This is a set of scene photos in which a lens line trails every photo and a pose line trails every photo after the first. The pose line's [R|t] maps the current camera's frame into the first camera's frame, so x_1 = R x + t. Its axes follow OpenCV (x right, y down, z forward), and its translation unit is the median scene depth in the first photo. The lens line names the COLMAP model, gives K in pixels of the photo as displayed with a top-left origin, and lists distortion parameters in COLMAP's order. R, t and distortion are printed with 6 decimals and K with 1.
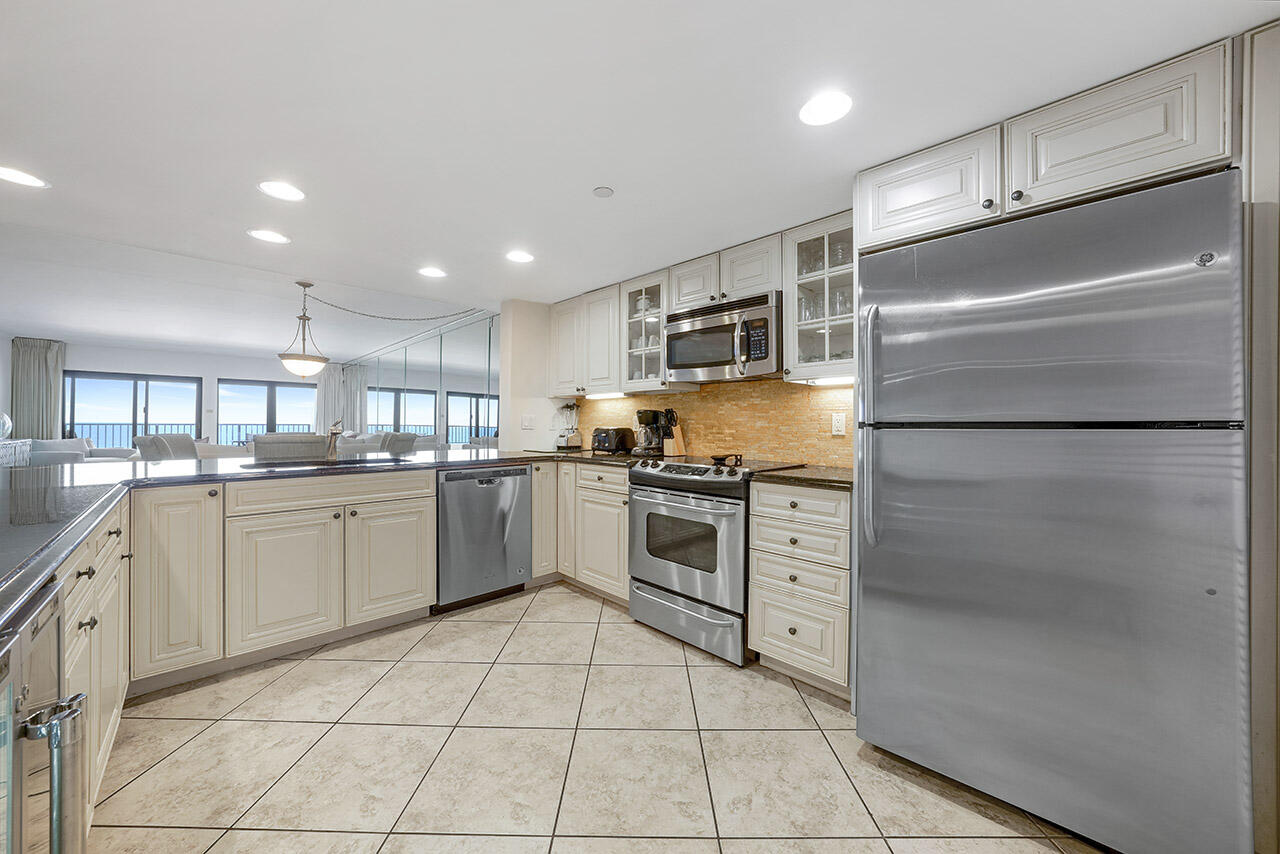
lens RADIAL K [[470.7, 0, 640.3], [0, 470.7, 420.5], [0, 0, 1]] dist [-0.015834, 0.003810]
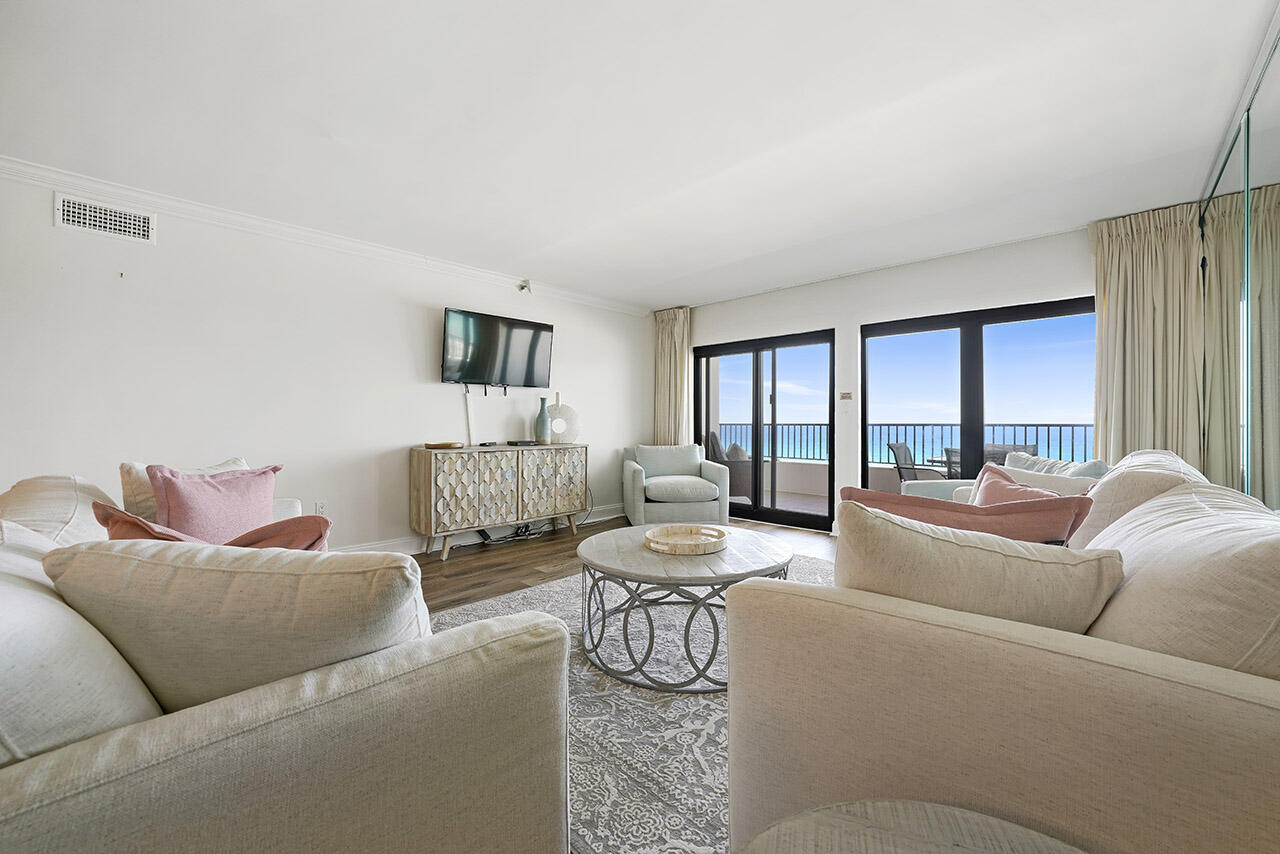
lens RADIAL K [[503.3, 0, 637.4], [0, 503.3, 421.6], [0, 0, 1]] dist [-0.008668, 0.001814]
pose [[0.017932, -0.007519, -0.999811, -1.290610], [0.006068, 0.999954, -0.007411, 0.023476], [0.999821, -0.005934, 0.017977, 2.417280]]
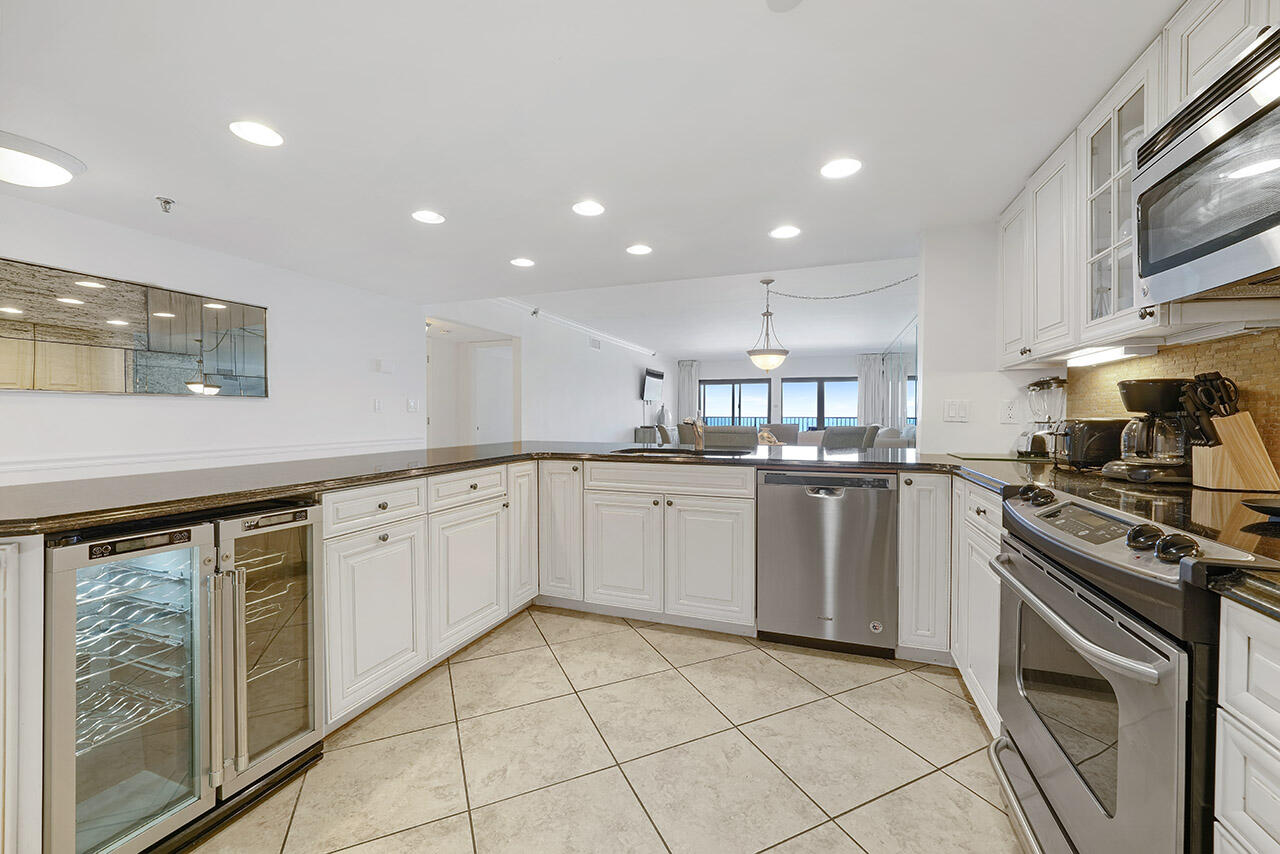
lens RADIAL K [[503.3, 0, 636.0], [0, 503.3, 424.9], [0, 0, 1]] dist [-0.008668, 0.001814]
pose [[0.415839, 0.012377, -0.909354, 0.297836], [0.007464, 0.999827, 0.017022, 0.010598], [0.909408, -0.013866, 0.415674, 0.436039]]
